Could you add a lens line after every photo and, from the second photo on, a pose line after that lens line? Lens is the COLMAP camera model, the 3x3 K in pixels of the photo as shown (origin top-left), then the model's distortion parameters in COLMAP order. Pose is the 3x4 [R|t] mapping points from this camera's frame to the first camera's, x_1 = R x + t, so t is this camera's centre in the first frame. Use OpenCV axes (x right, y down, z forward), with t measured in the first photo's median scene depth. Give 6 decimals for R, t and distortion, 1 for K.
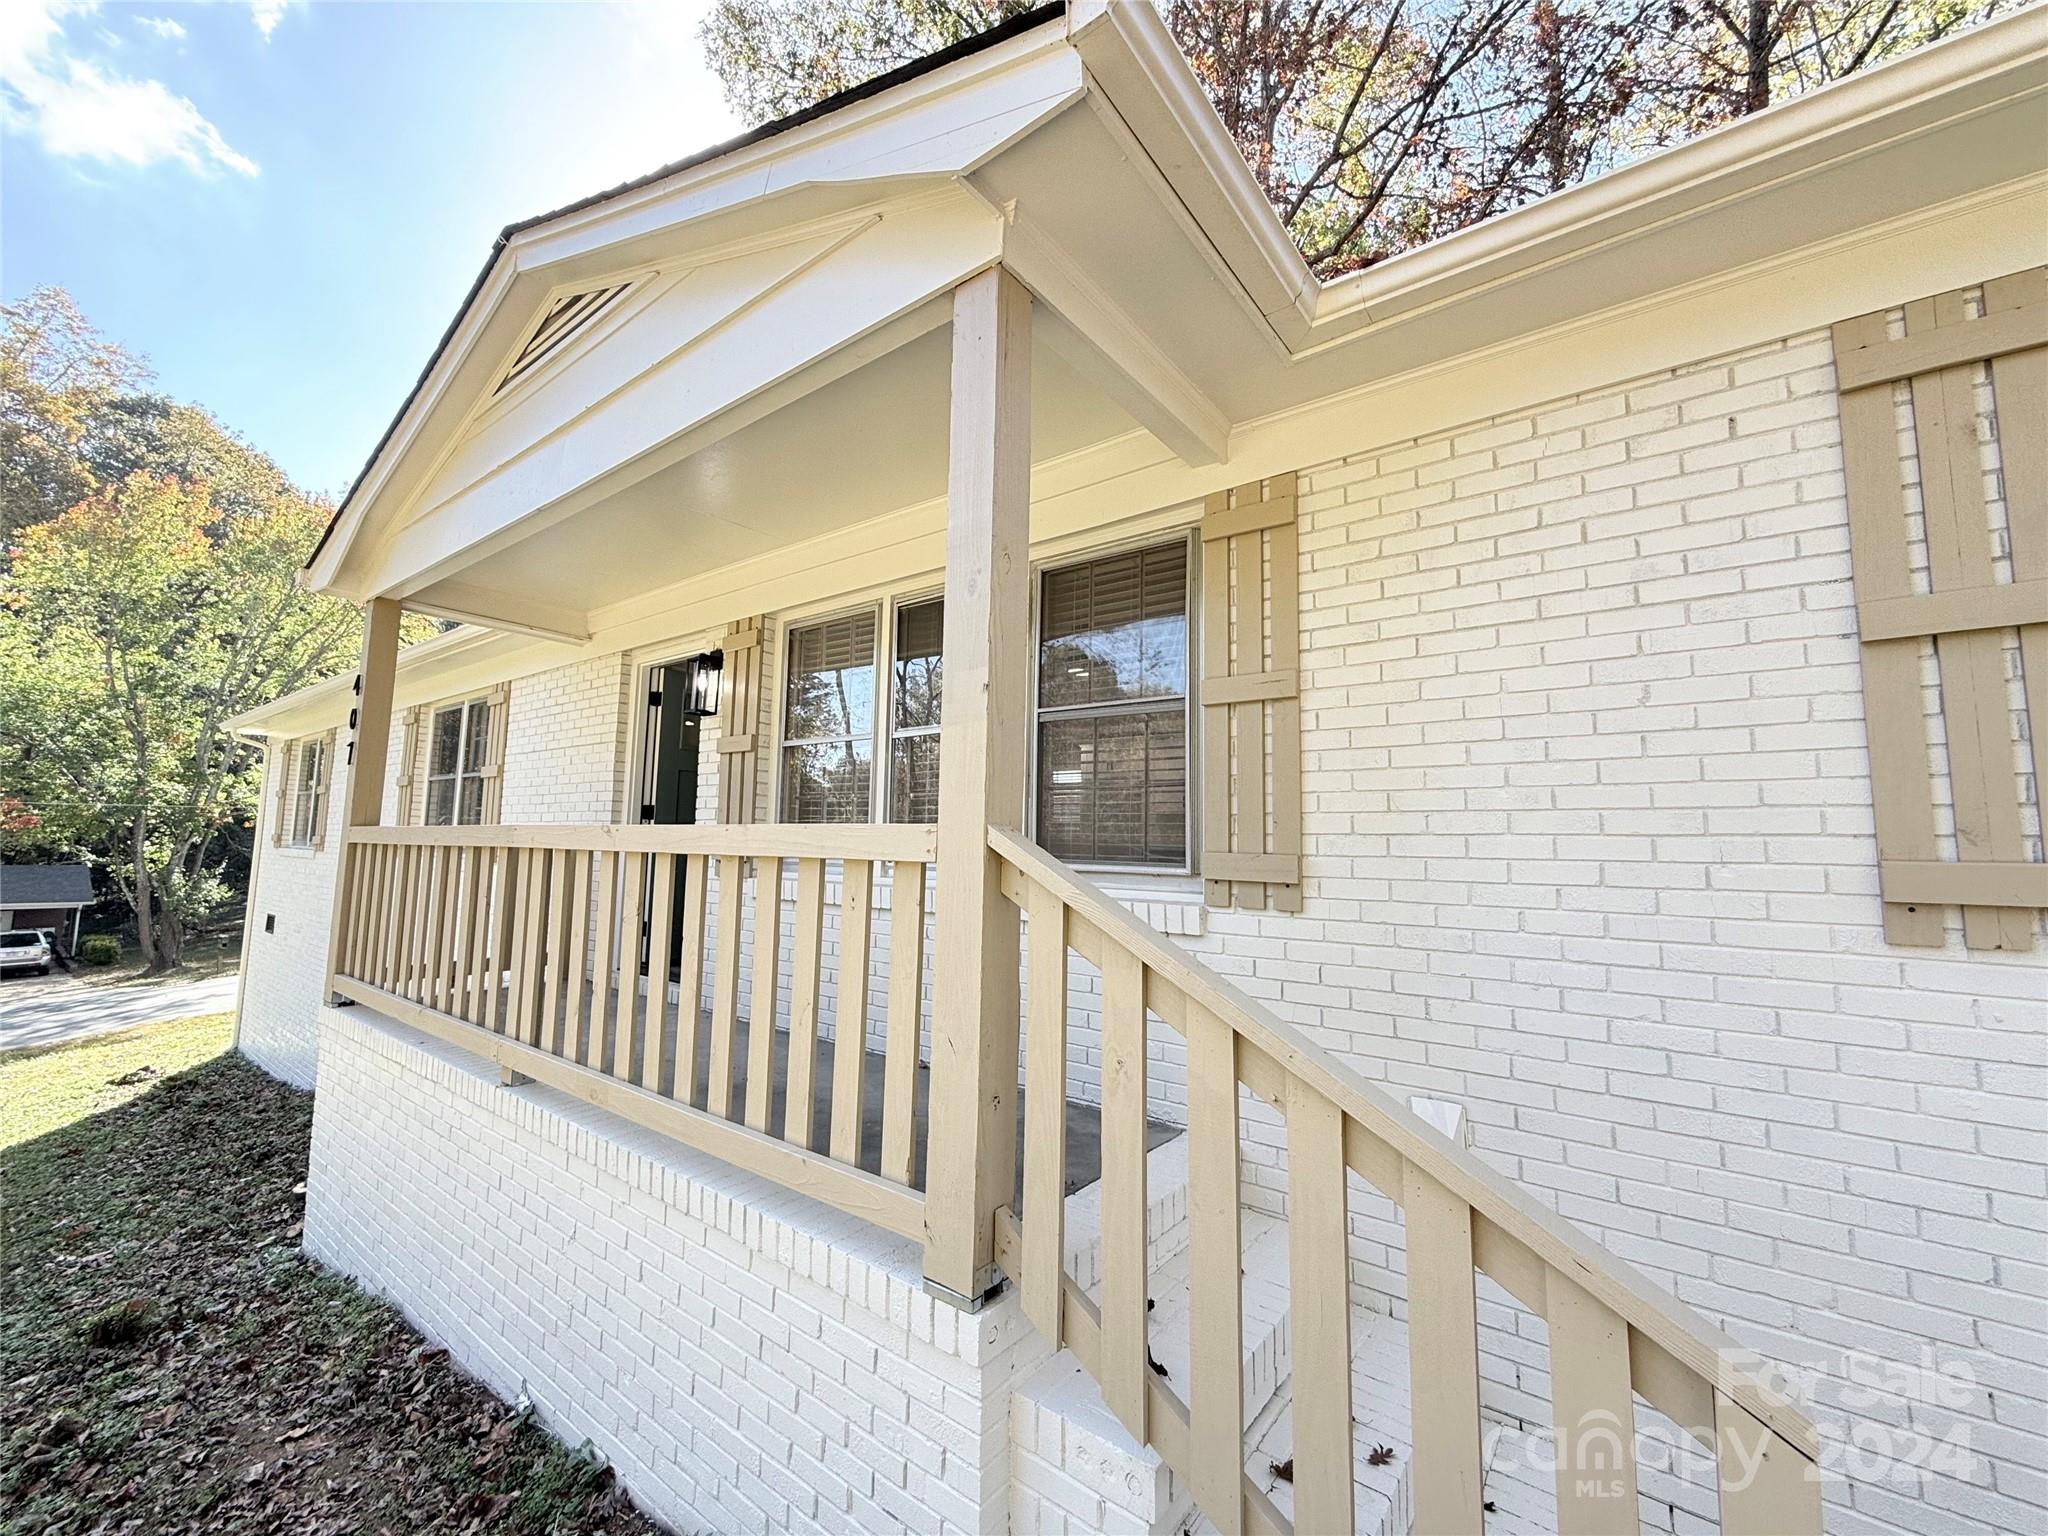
lens RADIAL K [[839.7, 0, 1021.5], [0, 839.7, 753.2], [0, 0, 1]] dist [0.000064, 0.000502]
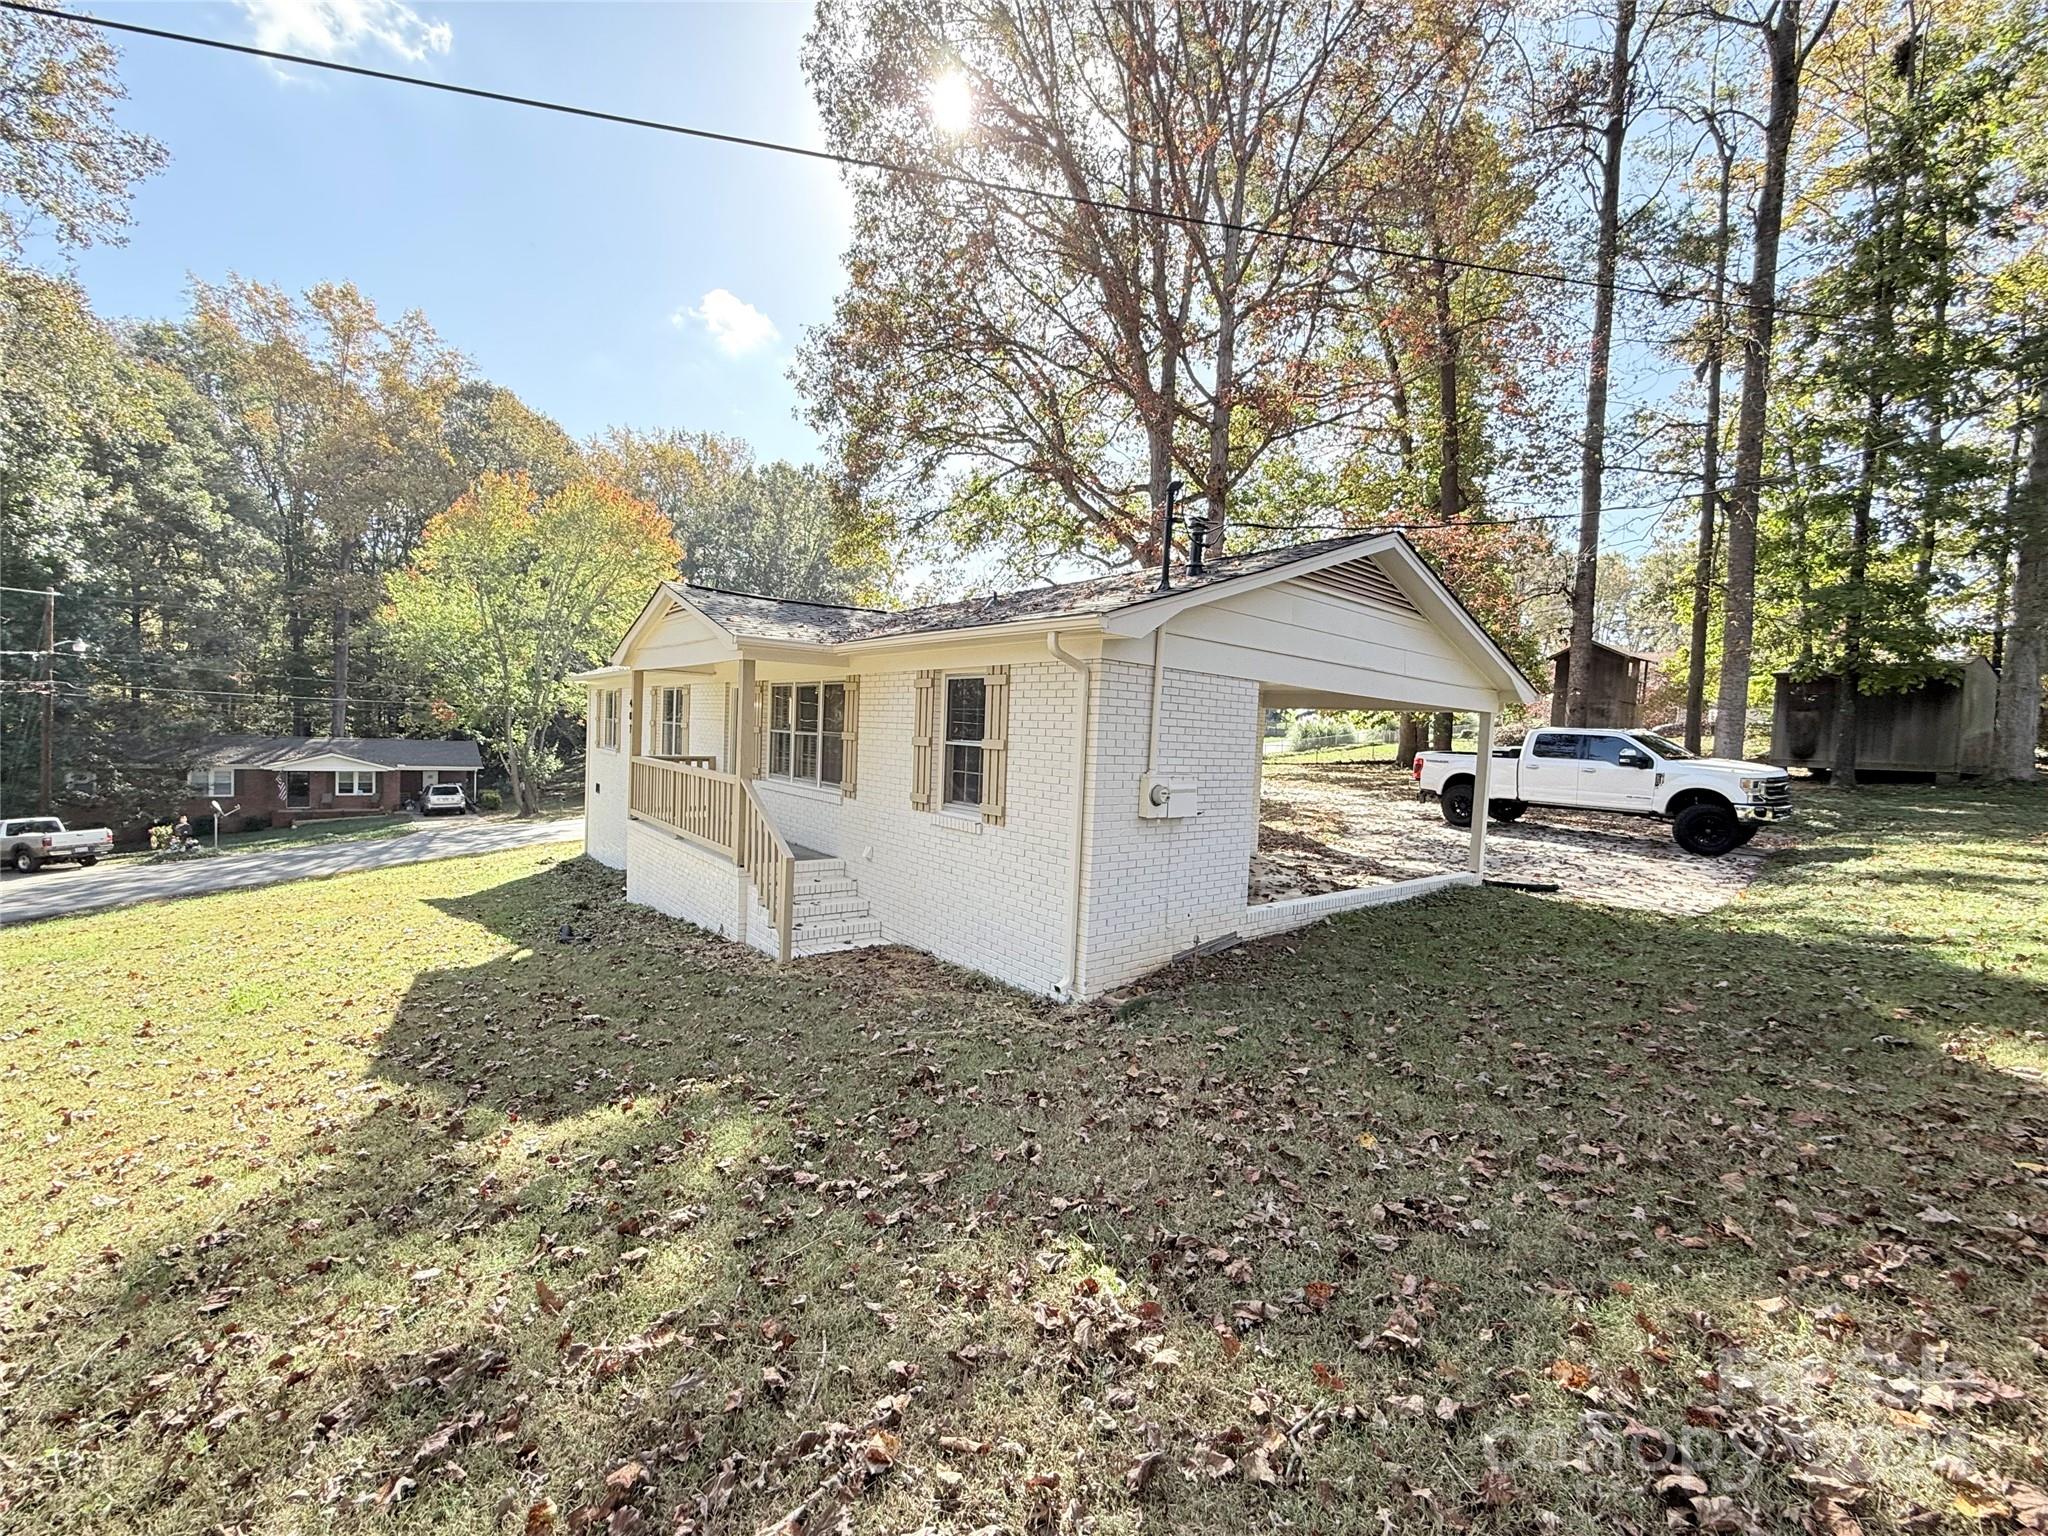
lens RADIAL K [[839.7, 0, 1021.9], [0, 839.7, 767.3], [0, 0, 1]] dist [0.000064, 0.000502]
pose [[0.971643, 0.038583, -0.233282, 0.173182], [-0.004610, 0.989500, 0.144458, -0.044346], [0.236406, -0.139286, 0.961619, -0.215151]]
